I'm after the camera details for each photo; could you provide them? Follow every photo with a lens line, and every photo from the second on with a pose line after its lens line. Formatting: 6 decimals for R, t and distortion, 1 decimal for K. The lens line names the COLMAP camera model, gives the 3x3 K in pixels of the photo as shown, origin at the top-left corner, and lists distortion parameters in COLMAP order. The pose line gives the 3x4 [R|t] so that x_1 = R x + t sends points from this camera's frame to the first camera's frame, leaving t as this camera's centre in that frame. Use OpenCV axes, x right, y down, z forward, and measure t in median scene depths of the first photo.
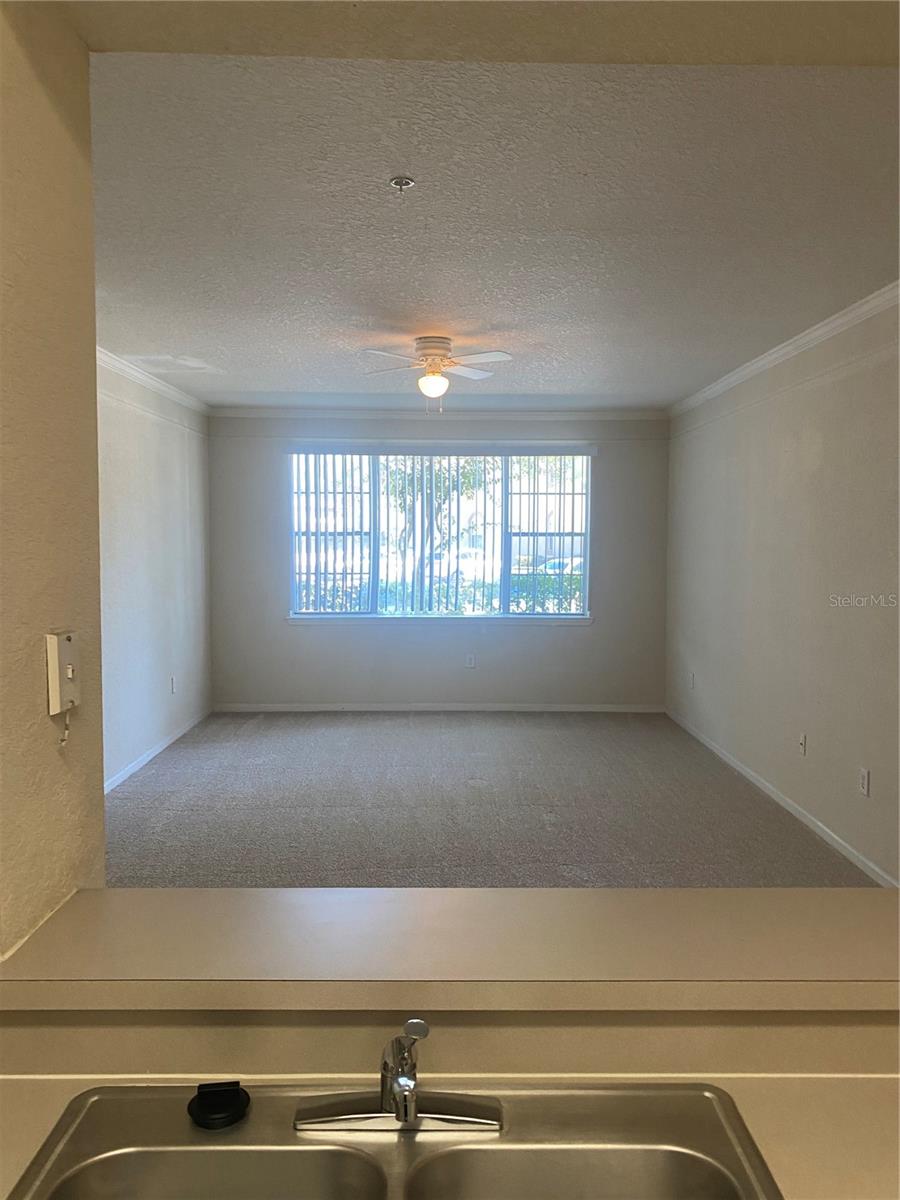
lens RADIAL K [[913.8, 0, 455.0], [0, 913.8, 581.0], [0, 0, 1]] dist [0.054077, -0.092764]
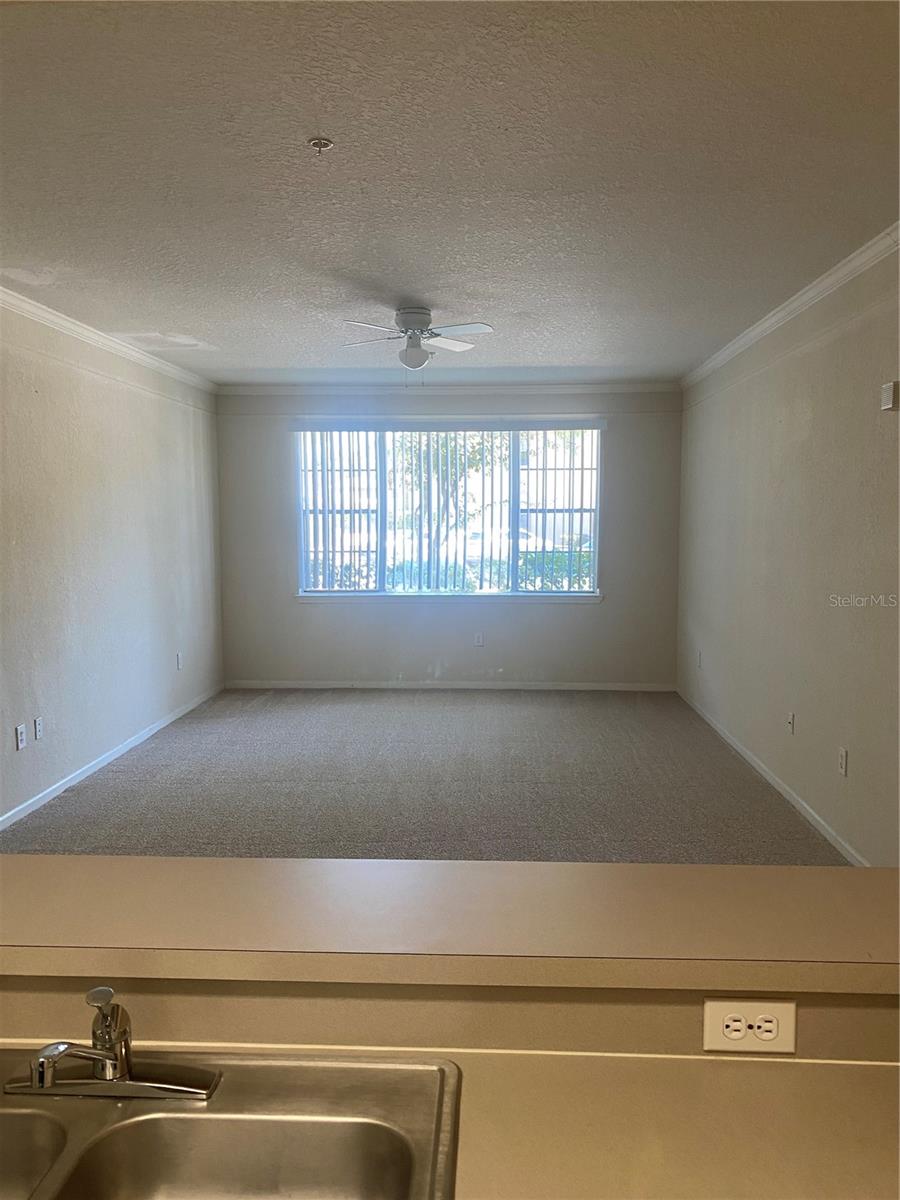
lens RADIAL K [[915.9, 0, 451.0], [0, 915.9, 601.6], [0, 0, 1]] dist [0.048354, -0.039016]
pose [[0.998216, -0.000846, -0.059694, 0.047450], [0.003553, 0.998969, 0.045266, 0.001751], [0.059595, -0.045397, 0.997190, 0.004924]]
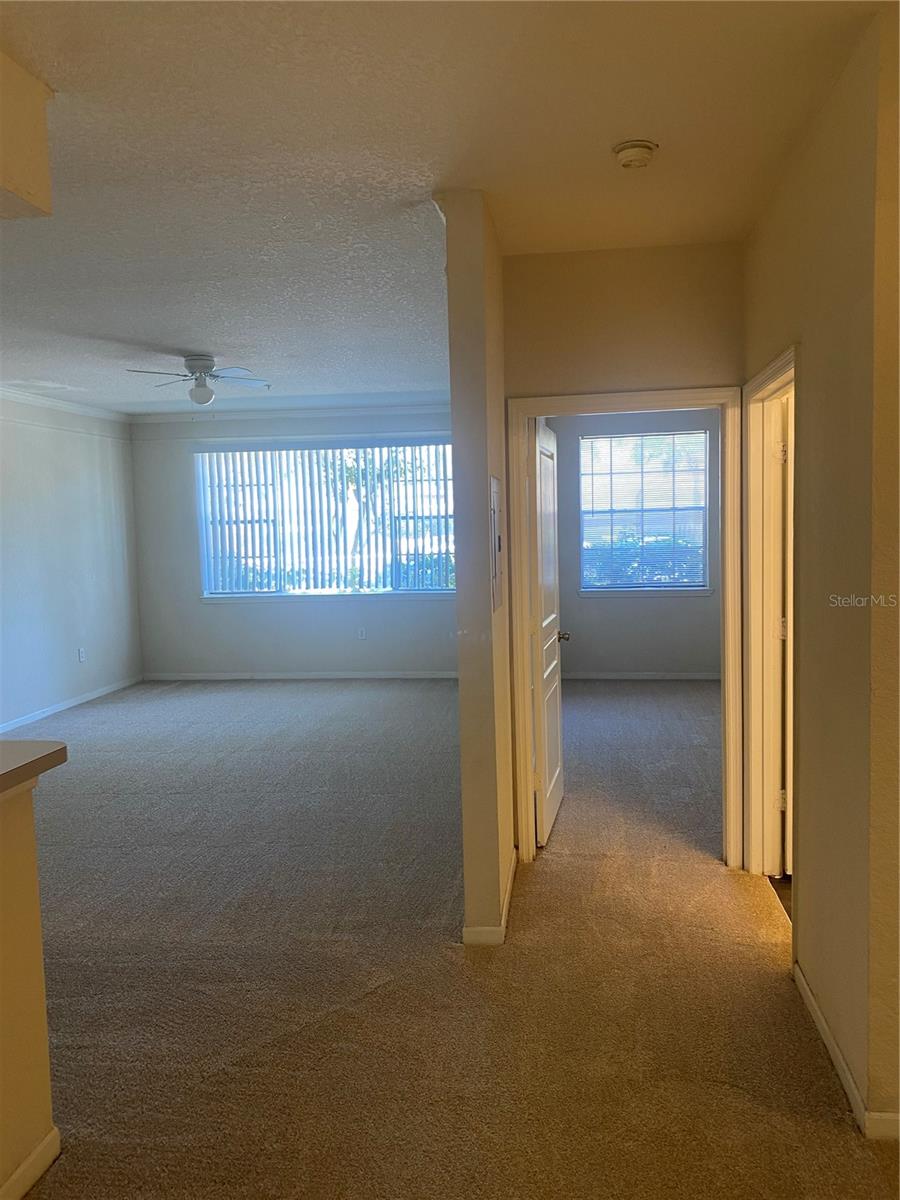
lens RADIAL K [[908.1, 0, 445.4], [0, 908.1, 591.7], [0, 0, 1]] dist [0.008418, -0.001744]
pose [[0.987755, -0.015470, -0.155244, 0.300015], [0.020226, 0.999372, 0.029102, 0.006676], [0.154696, -0.031885, 0.987447, -0.074592]]
